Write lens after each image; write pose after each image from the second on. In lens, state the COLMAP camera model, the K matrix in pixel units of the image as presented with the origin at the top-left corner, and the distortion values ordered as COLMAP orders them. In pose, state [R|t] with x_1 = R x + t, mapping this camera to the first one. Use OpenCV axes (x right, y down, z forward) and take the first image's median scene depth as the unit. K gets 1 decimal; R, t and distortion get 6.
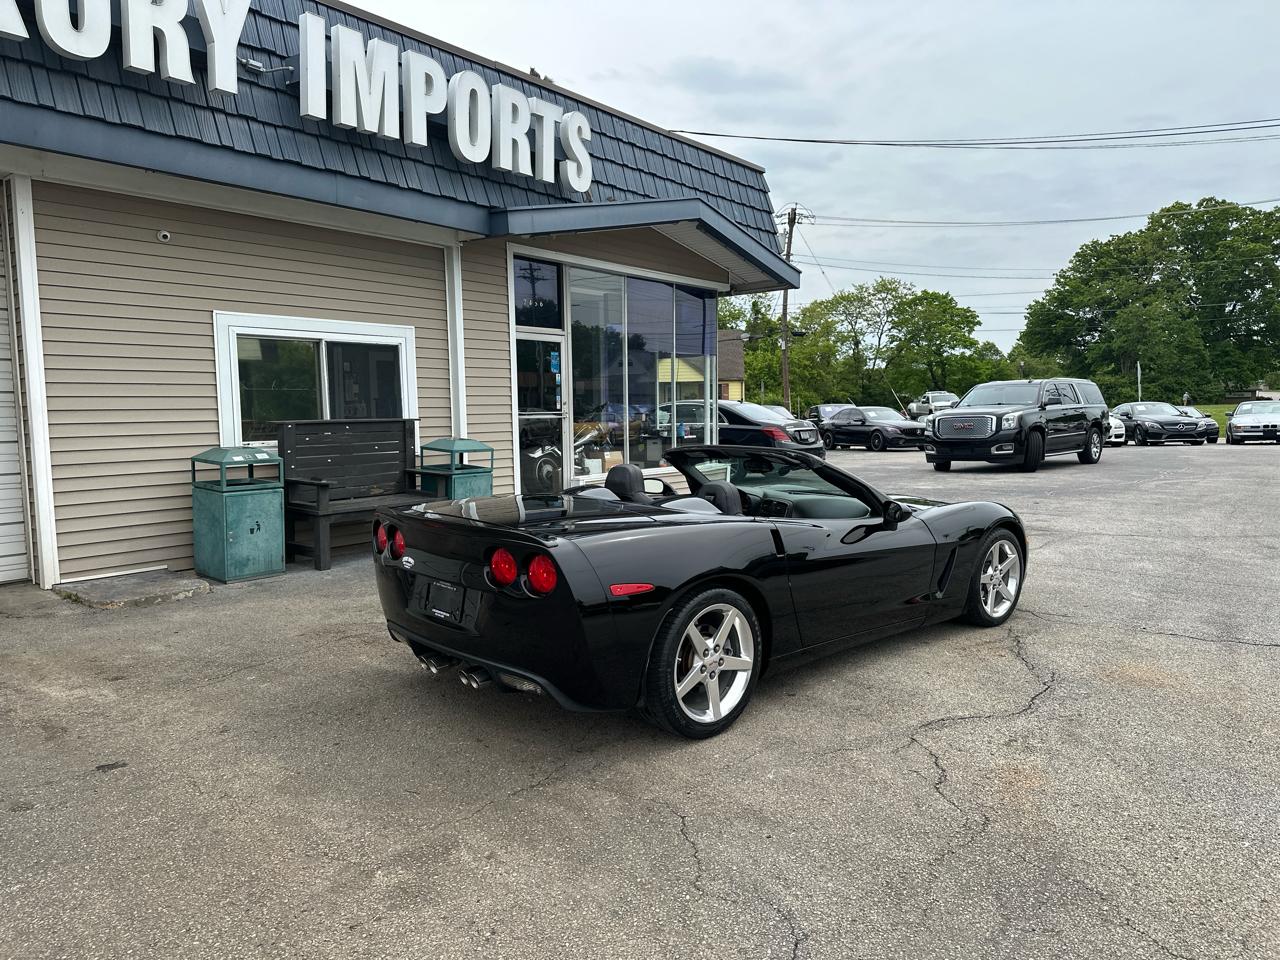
lens RADIAL K [[894.1, 0, 646.1], [0, 894.1, 490.6], [0, 0, 1]] dist [0.036554, -0.047039]
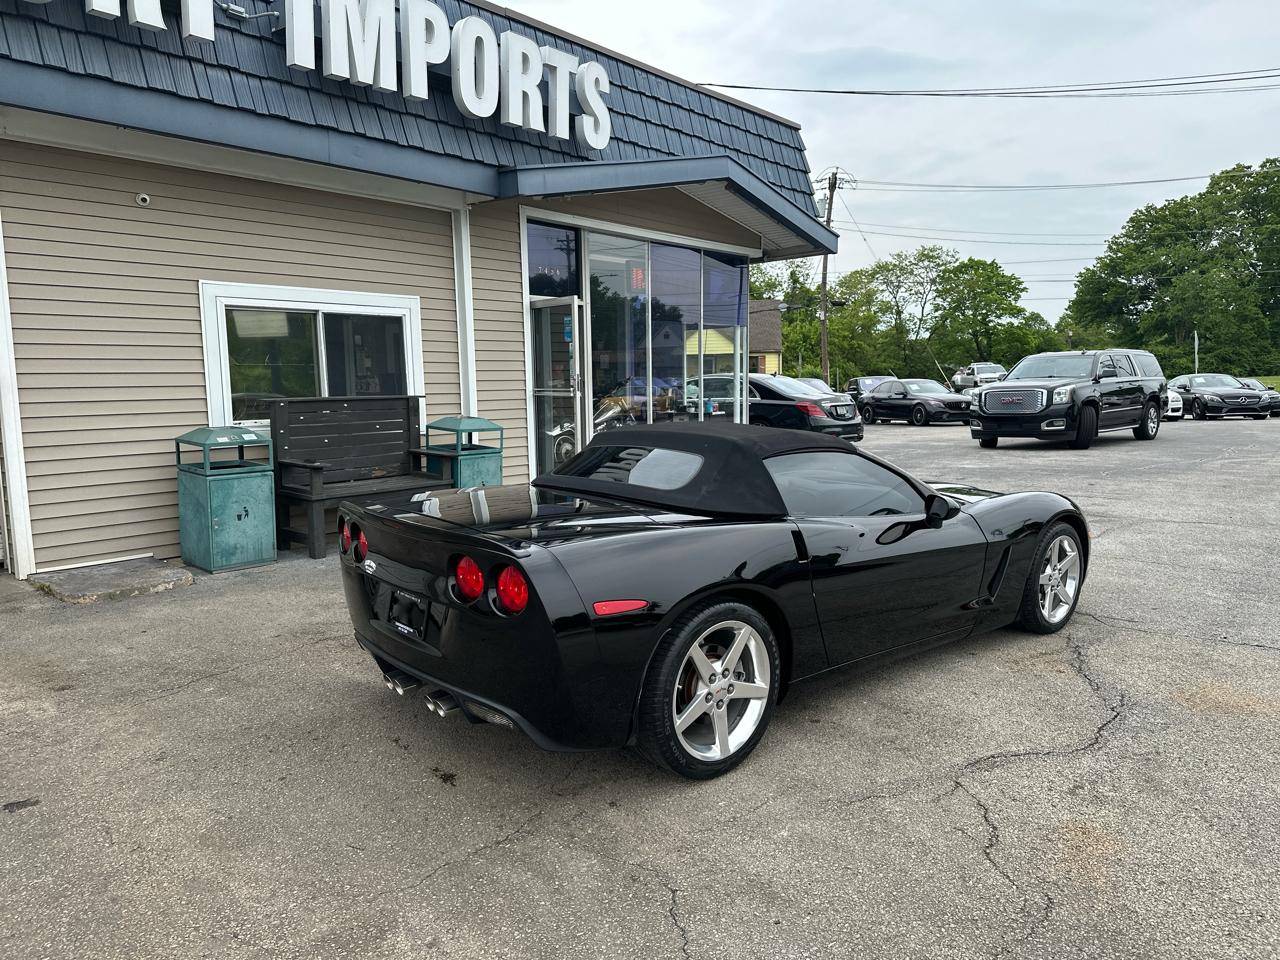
lens RADIAL K [[894.1, 0, 646.1], [0, 894.1, 493.3], [0, 0, 1]] dist [0.036554, -0.047039]
pose [[0.999122, 0.003313, -0.041772, 0.021311], [-0.001911, 0.999434, 0.033572, -0.011787], [0.041860, -0.033463, 0.998563, 0.083364]]
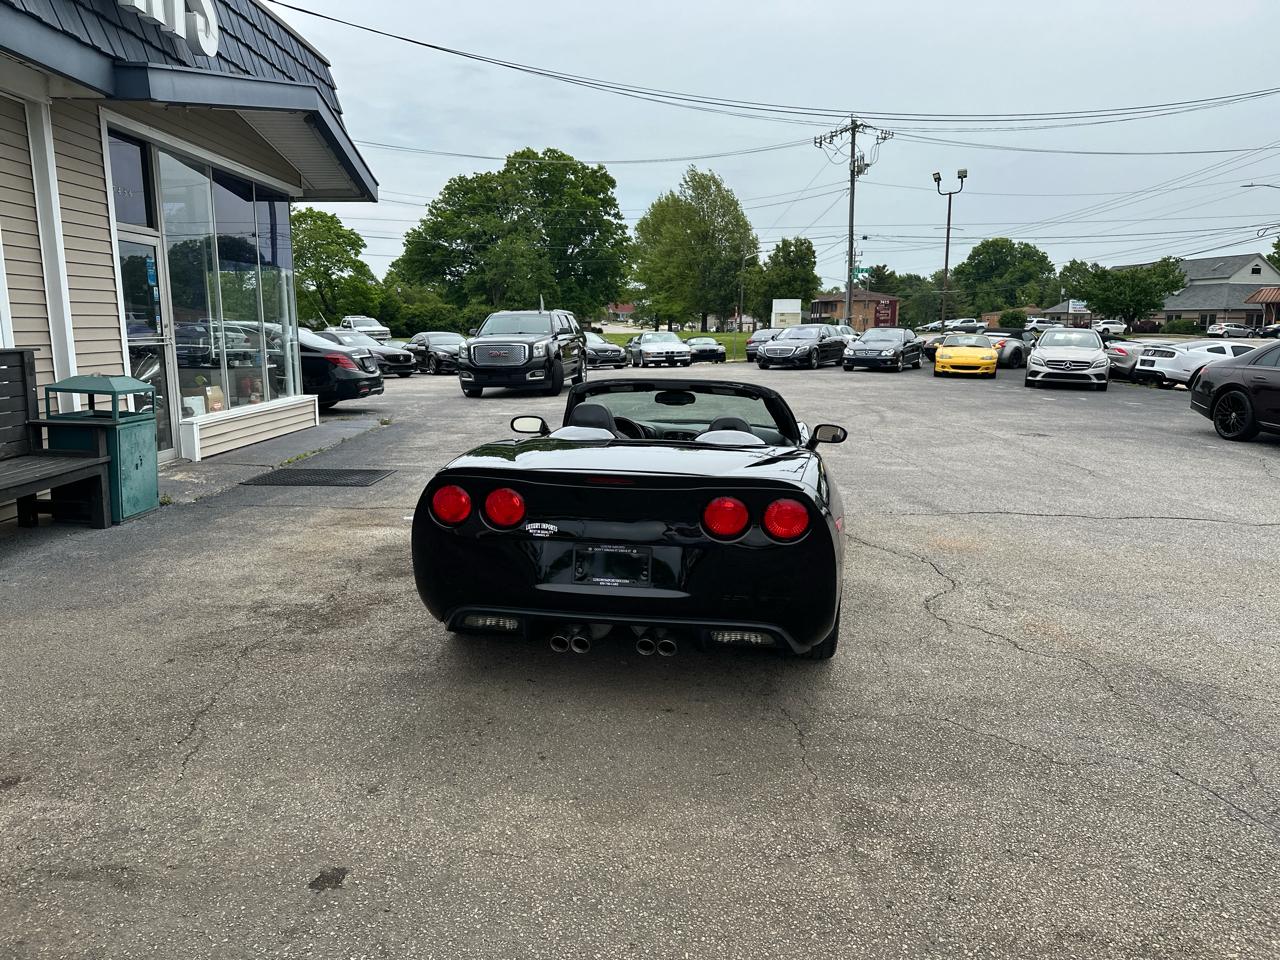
lens RADIAL K [[894.1, 0, 646.8], [0, 894.1, 488.5], [0, 0, 1]] dist [0.036554, -0.047039]
pose [[0.779339, -0.098960, 0.618739, -0.391922], [0.049029, 0.994053, 0.097233, -0.018287], [-0.624681, -0.045442, 0.779556, 0.167871]]
